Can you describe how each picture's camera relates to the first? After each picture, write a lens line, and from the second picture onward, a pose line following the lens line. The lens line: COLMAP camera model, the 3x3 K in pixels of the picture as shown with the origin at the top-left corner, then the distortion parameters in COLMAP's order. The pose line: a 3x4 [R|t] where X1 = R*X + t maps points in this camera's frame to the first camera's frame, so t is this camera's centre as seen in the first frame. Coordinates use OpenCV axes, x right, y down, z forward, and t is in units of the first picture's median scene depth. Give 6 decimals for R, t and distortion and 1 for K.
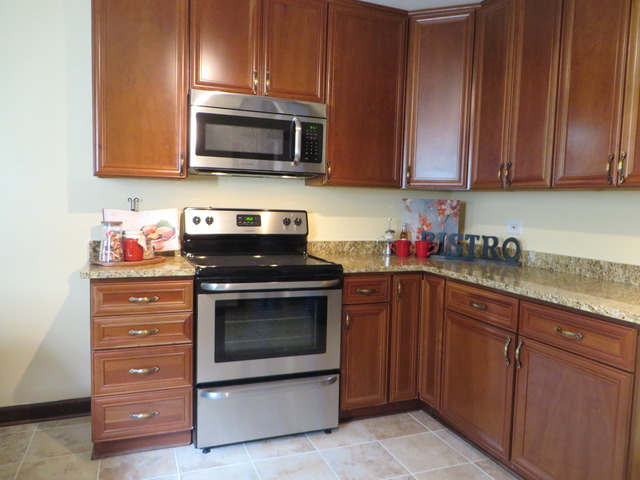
lens RADIAL K [[480.8, 0, 317.7], [0, 480.8, 241.0], [0, 0, 1]] dist [-0.008482, -0.005587]
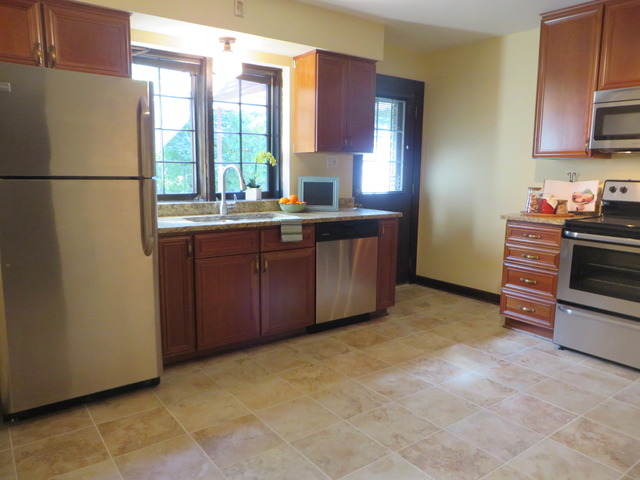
lens RADIAL K [[480.8, 0, 323.0], [0, 480.8, 240.2], [0, 0, 1]] dist [-0.008482, -0.005587]
pose [[0.265984, 0.120446, -0.956423, 0.799675], [-0.078732, 0.991563, 0.102976, 0.020283], [0.960757, 0.047911, 0.273223, -0.082612]]
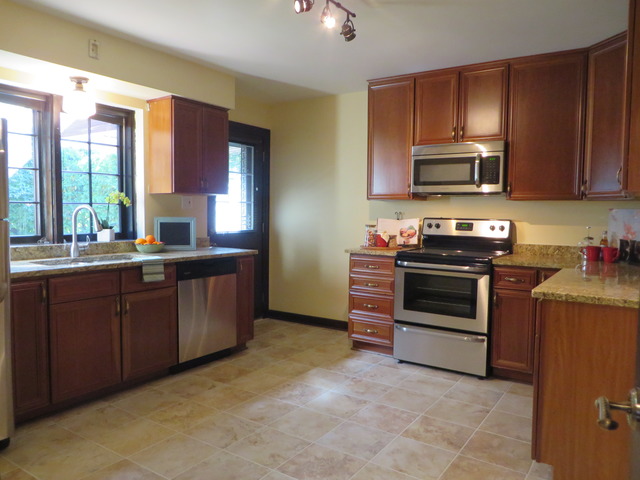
lens RADIAL K [[480.8, 0, 325.3], [0, 480.8, 241.1], [0, 0, 1]] dist [-0.008482, -0.005587]
pose [[0.573411, 0.032993, -0.818603, 0.853397], [-0.058764, 0.998271, -0.000928, 0.028531], [0.817158, 0.048636, 0.574358, -0.171004]]
